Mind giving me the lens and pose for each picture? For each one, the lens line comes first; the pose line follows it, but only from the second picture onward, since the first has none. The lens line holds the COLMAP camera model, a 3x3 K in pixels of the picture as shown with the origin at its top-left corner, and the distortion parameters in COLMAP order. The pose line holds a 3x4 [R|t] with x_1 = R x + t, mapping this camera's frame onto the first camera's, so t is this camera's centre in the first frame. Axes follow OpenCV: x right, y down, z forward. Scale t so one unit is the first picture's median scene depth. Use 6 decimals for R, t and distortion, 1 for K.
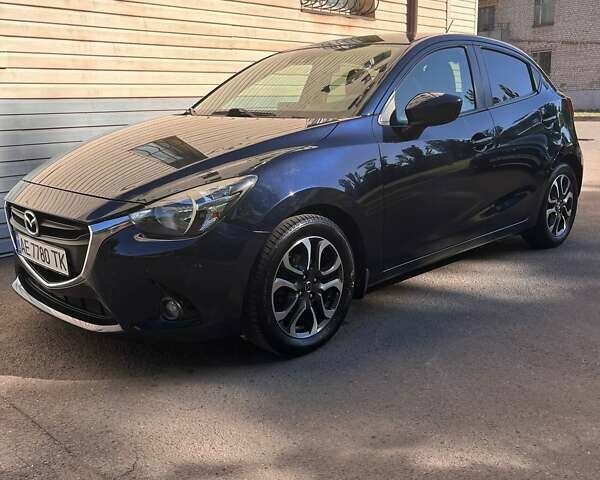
lens RADIAL K [[620.6, 0, 300.0], [0, 620.6, 240.0], [0, 0, 1]] dist [0.020568, 0.007384]
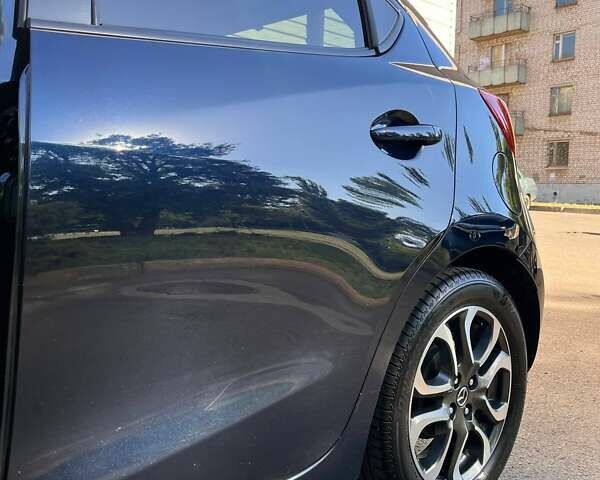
lens RADIAL K [[612.3, 0, 300.0], [0, 612.3, 240.0], [0, 0, 1]] dist [0.081763, -0.166462]
pose [[0.998064, 0.046883, -0.040870, 0.356379], [-0.051914, 0.989854, -0.132267, -0.095901], [0.034254, 0.134133, 0.990371, 0.690625]]
